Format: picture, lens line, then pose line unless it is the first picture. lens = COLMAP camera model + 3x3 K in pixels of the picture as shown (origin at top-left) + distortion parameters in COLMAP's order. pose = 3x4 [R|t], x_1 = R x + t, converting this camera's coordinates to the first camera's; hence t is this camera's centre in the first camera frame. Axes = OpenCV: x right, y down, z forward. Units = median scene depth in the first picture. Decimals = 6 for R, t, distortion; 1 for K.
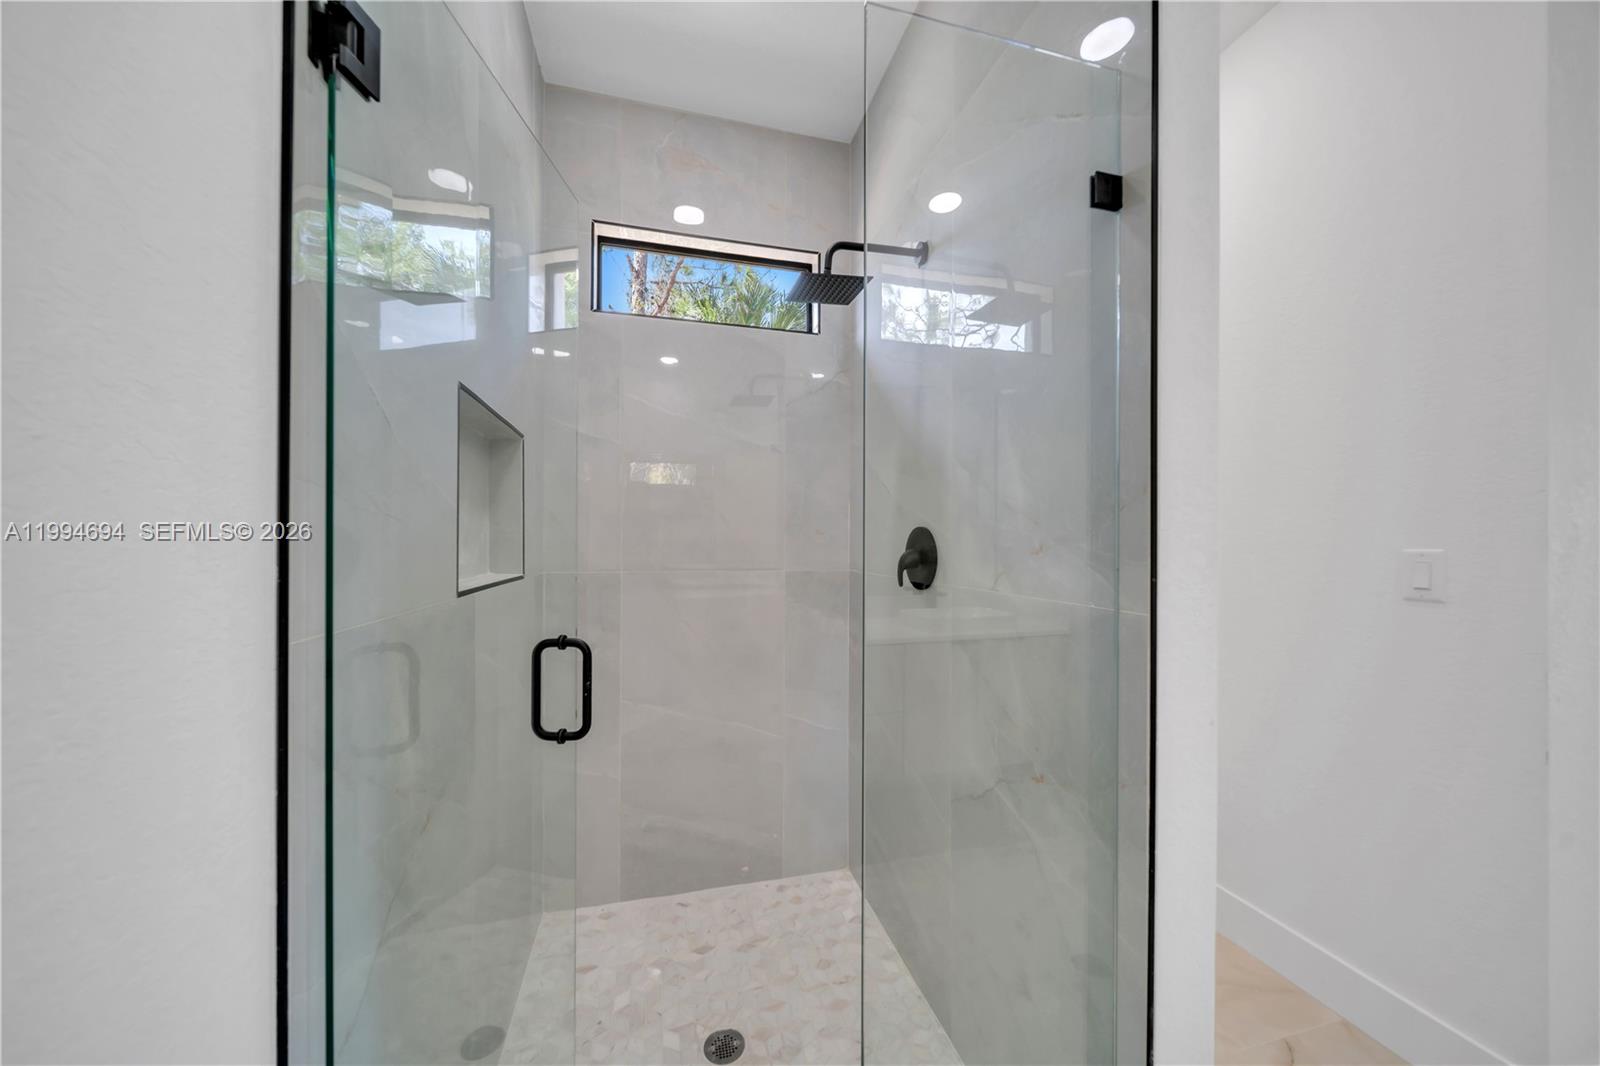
lens RADIAL K [[557.0, 0, 801.7], [0, 557.0, 536.4], [0, 0, 1]] dist [0.003914, -0.000126]
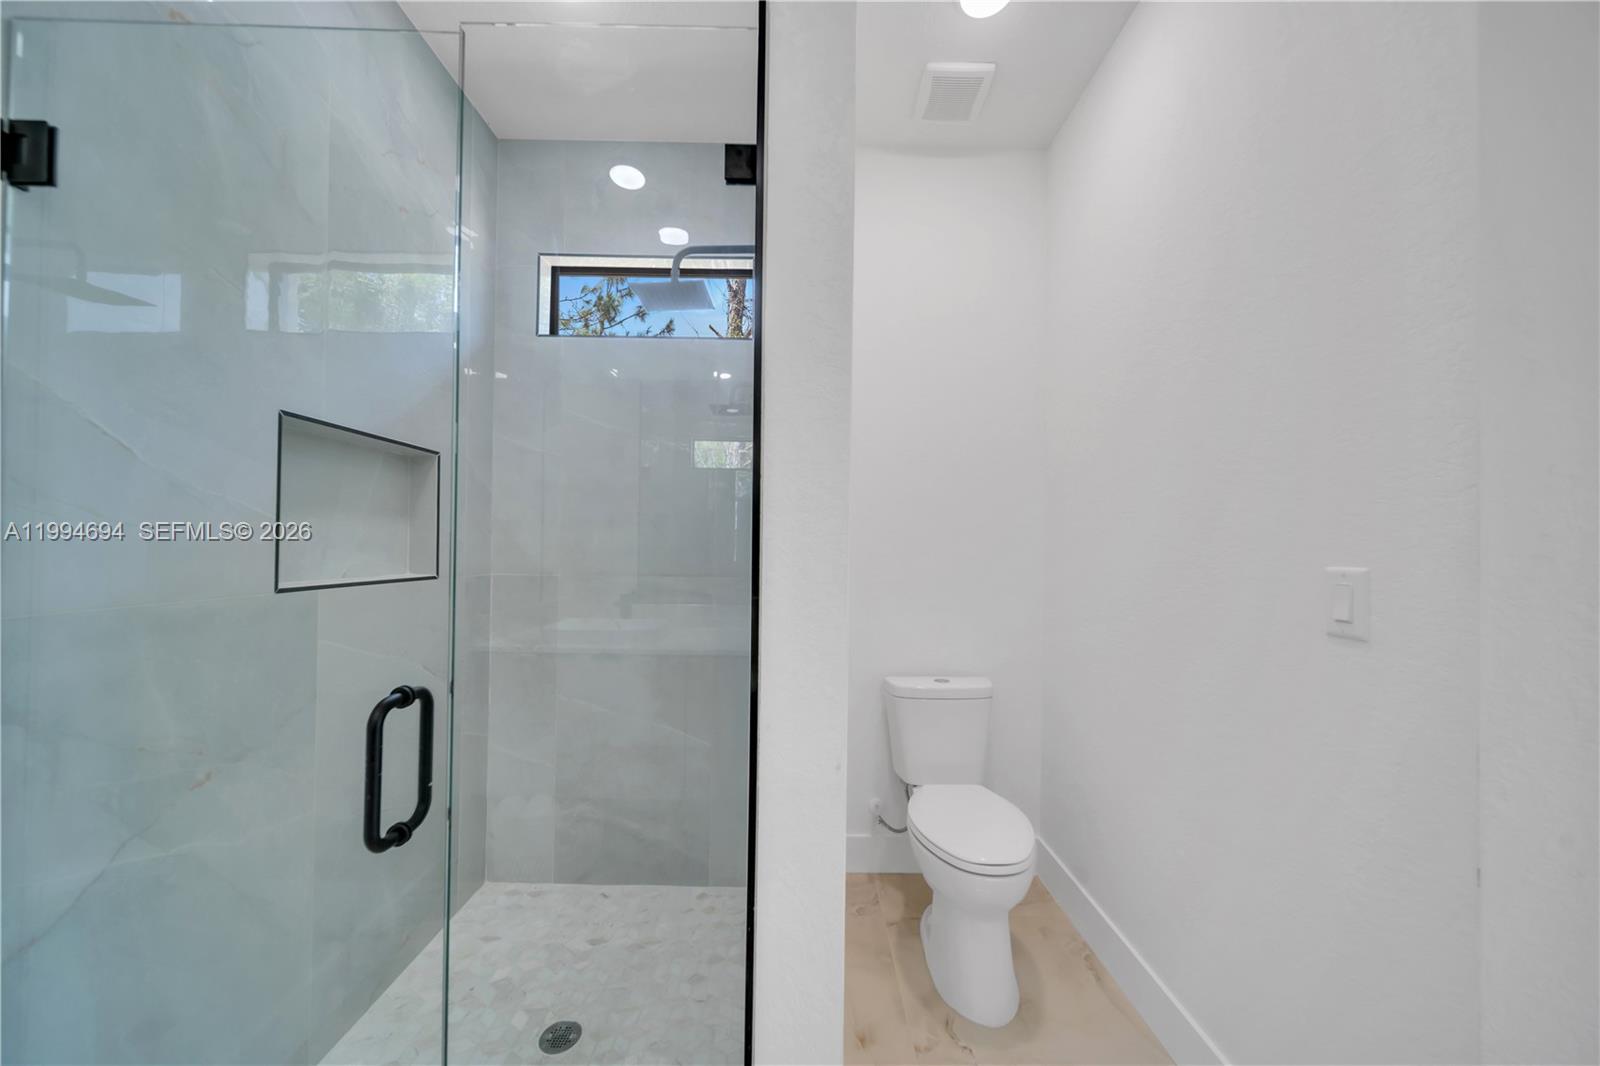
lens RADIAL K [[557.0, 0, 800.6], [0, 557.0, 536.5], [0, 0, 1]] dist [0.003914, -0.000126]
pose [[0.967857, 0.003923, -0.251470, 0.500508], [-0.006873, 0.999917, -0.010854, -0.004245], [0.251407, 0.012233, 0.967804, 0.091158]]
